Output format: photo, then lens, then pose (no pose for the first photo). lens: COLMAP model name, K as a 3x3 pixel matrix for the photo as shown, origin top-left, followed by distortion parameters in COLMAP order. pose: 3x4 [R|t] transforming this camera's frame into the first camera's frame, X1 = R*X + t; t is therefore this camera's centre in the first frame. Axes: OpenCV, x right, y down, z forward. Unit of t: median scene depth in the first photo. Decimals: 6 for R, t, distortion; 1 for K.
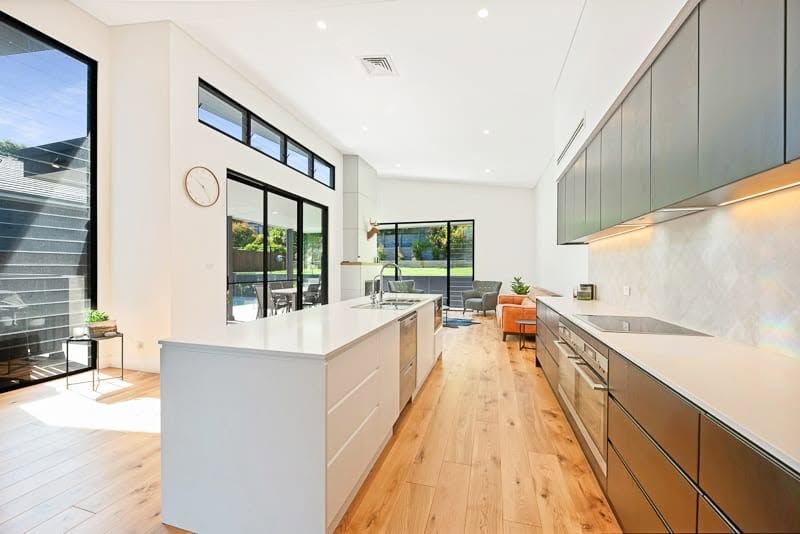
lens RADIAL K [[323.9, 0, 400.0], [0, 323.9, 272.1], [0, 0, 1]] dist [0.016690, 0.000173]
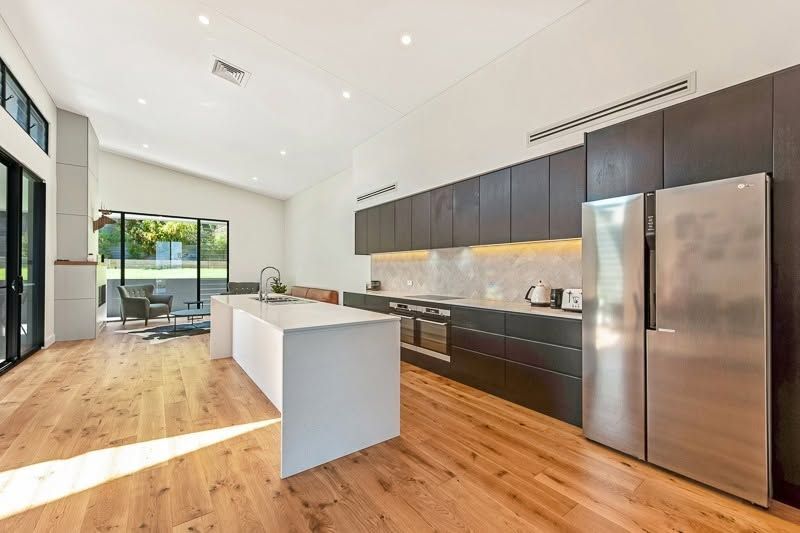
lens RADIAL K [[323.9, 0, 400.8], [0, 323.9, 267.8], [0, 0, 1]] dist [0.016690, 0.000173]
pose [[0.600634, 0.006971, 0.799494, -0.299901], [0.005356, 0.999904, -0.012743, -0.002161], [-0.799506, 0.011936, 0.600540, -0.022626]]
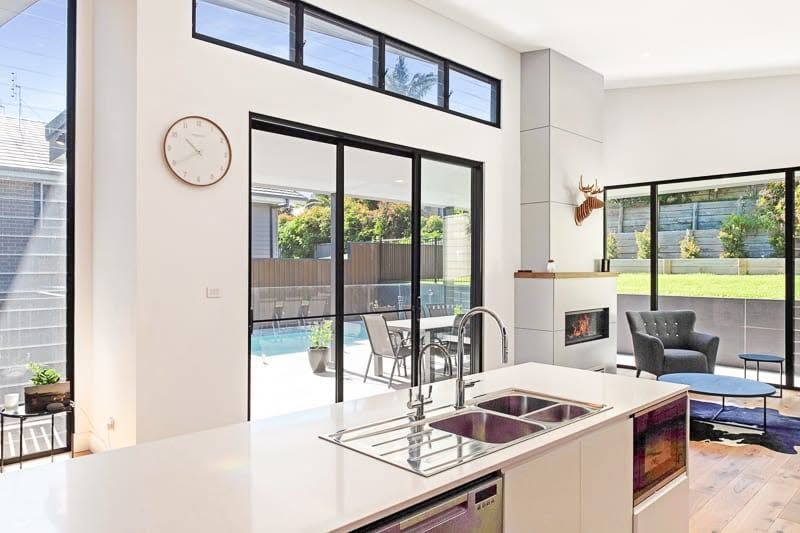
lens RADIAL K [[560.1, 0, 400.0], [0, 560.1, 267.9], [0, 0, 1]] dist [0.002064, 0.000032]
pose [[0.867810, -0.003048, -0.496887, 0.087679], [-0.003209, 0.999926, -0.011739, -0.026226], [0.496886, 0.011781, 0.867736, 0.177035]]
